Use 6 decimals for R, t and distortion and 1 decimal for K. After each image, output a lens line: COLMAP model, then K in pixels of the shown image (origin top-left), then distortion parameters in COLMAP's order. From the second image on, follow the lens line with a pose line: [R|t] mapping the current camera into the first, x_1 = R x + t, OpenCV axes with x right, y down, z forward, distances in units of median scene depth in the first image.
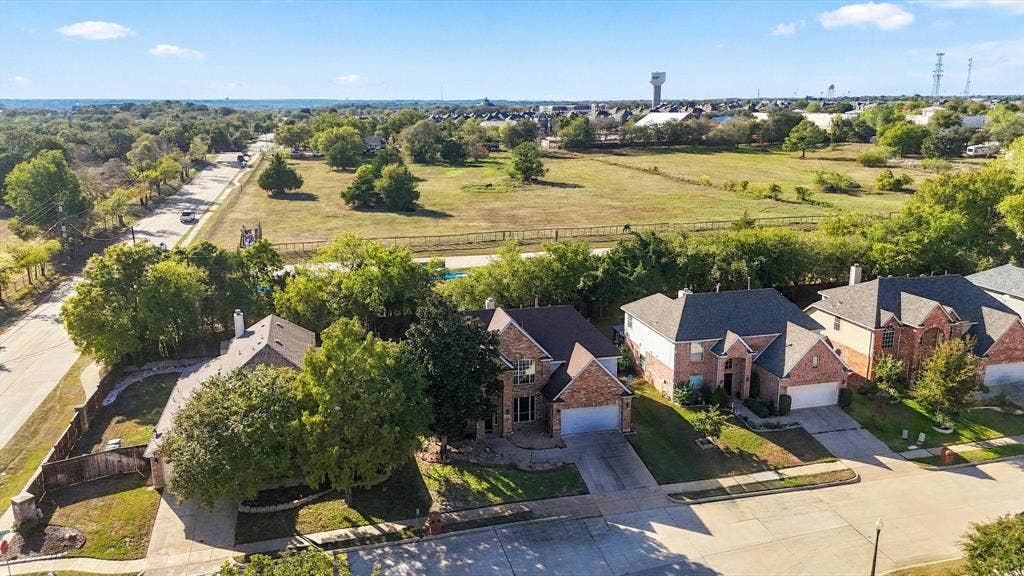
lens RADIAL K [[778.0, 0, 511.2], [0, 778.0, 291.9], [0, 0, 1]] dist [0.028897, -0.007282]
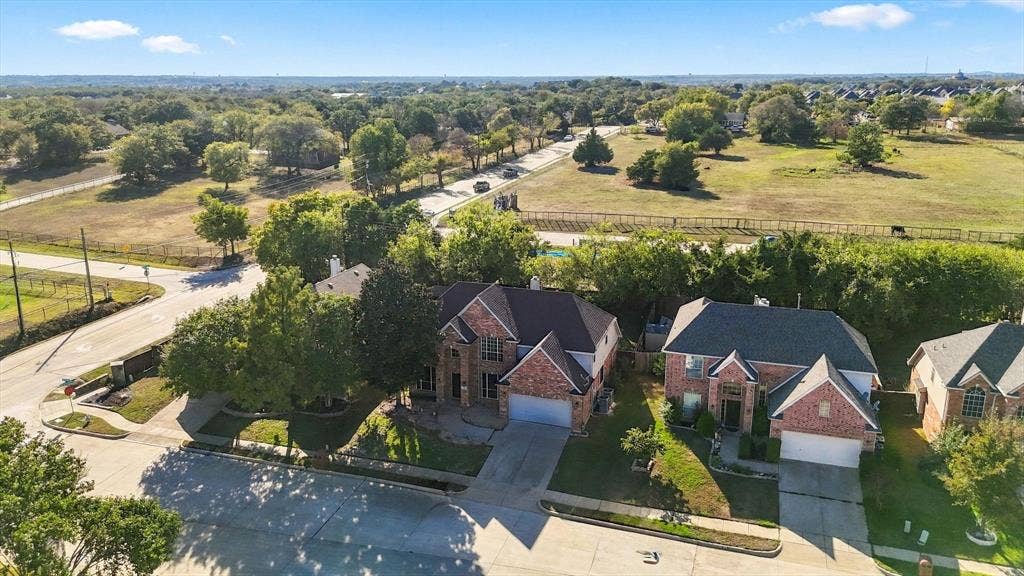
lens RADIAL K [[778.0, 0, 511.0], [0, 778.0, 284.6], [0, 0, 1]] dist [0.028897, -0.007282]
pose [[0.830994, 0.140734, -0.538184, 0.579903], [-0.129122, 0.989844, 0.059469, -0.044364], [0.541088, 0.020073, 0.840727, 0.167115]]
